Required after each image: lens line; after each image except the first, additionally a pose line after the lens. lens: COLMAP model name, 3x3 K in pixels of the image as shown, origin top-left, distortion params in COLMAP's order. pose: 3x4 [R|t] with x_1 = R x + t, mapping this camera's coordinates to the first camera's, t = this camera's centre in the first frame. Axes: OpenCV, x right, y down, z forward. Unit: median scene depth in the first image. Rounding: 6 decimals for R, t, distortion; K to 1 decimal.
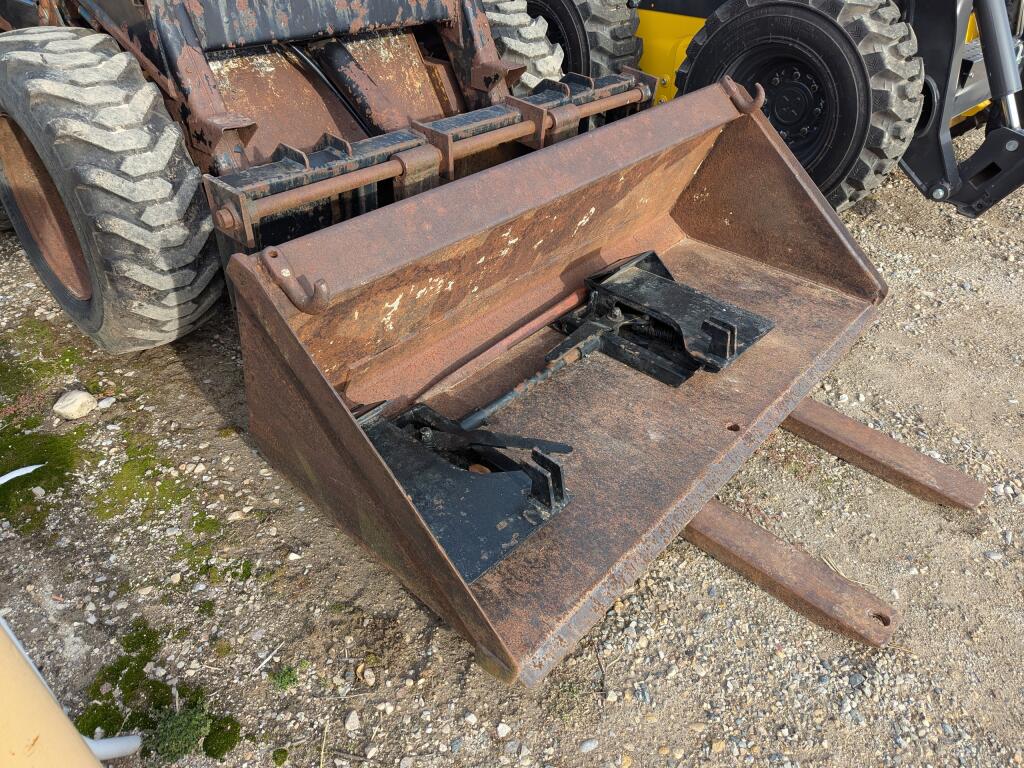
lens RADIAL K [[719.0, 0, 515.1], [0, 719.0, 389.6], [0, 0, 1]] dist [0.061894, -0.054614]
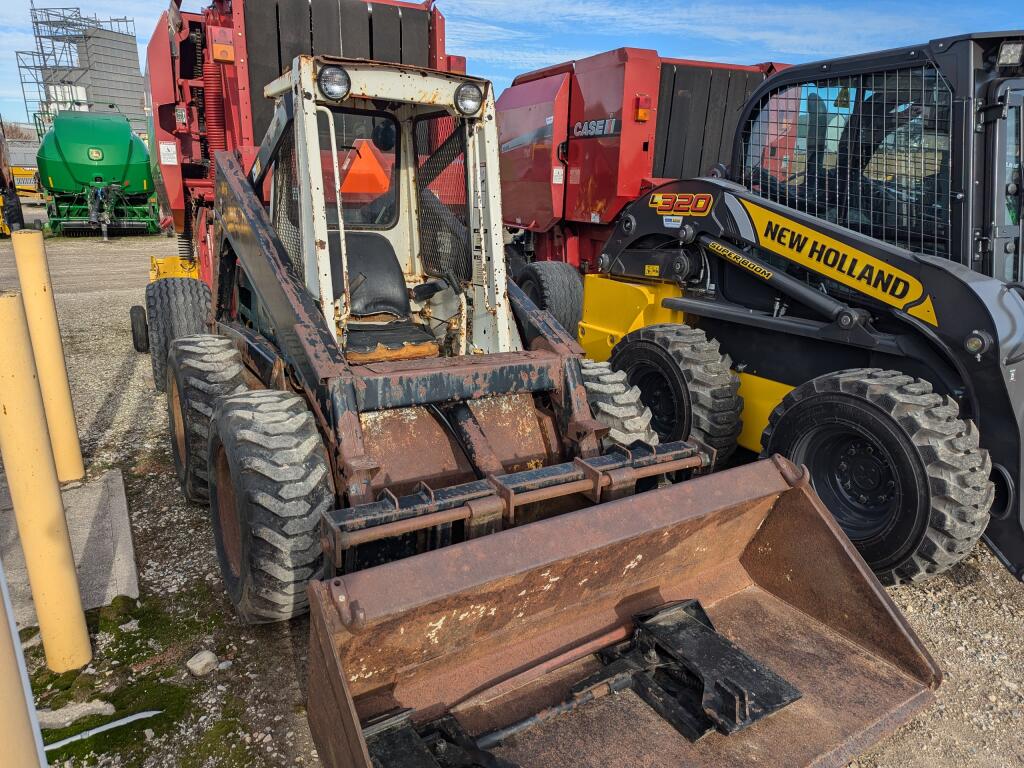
lens RADIAL K [[719.0, 0, 515.1], [0, 719.0, 389.6], [0, 0, 1]] dist [0.061894, -0.054614]
pose [[0.963269, 0.074774, -0.257918, 0.199755], [-0.163413, 0.925369, -0.342036, -0.069757], [0.213094, 0.371620, 0.903598, -0.194103]]
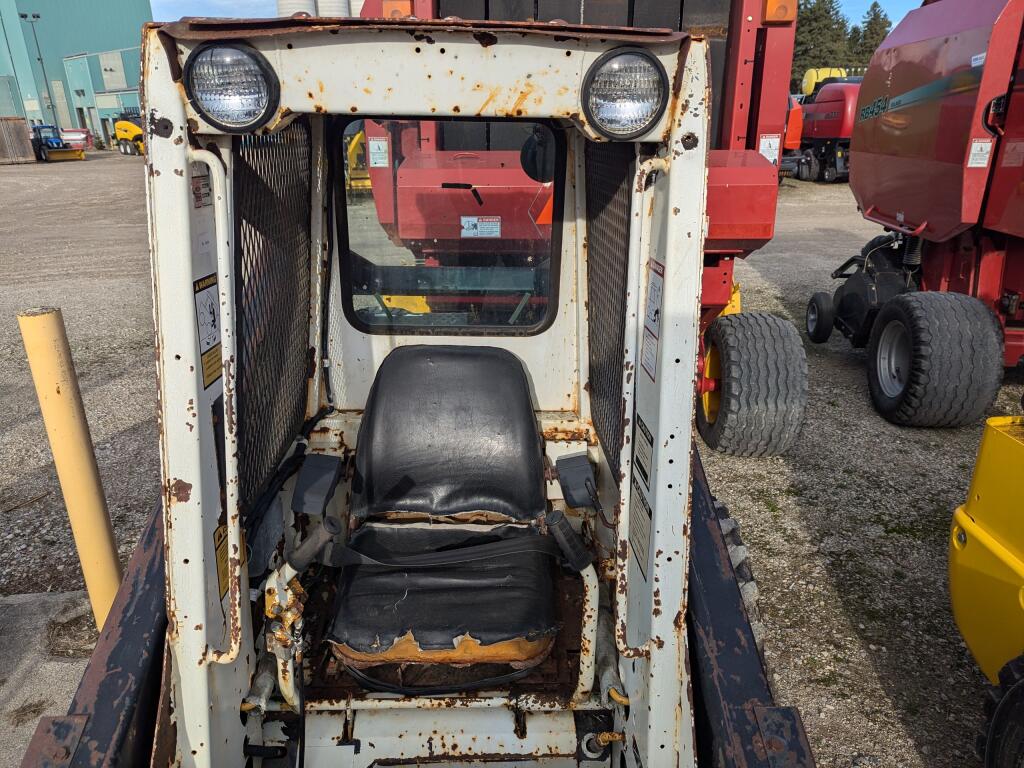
lens RADIAL K [[730.0, 0, 512.0], [0, 730.0, 384.0], [0, 0, 1]] dist [0.052601, -0.051256]
pose [[0.712849, 0.216537, -0.667051, 0.048463], [-0.404428, 0.903984, -0.138745, -0.700633], [0.572960, 0.368678, 0.731978, 0.432035]]
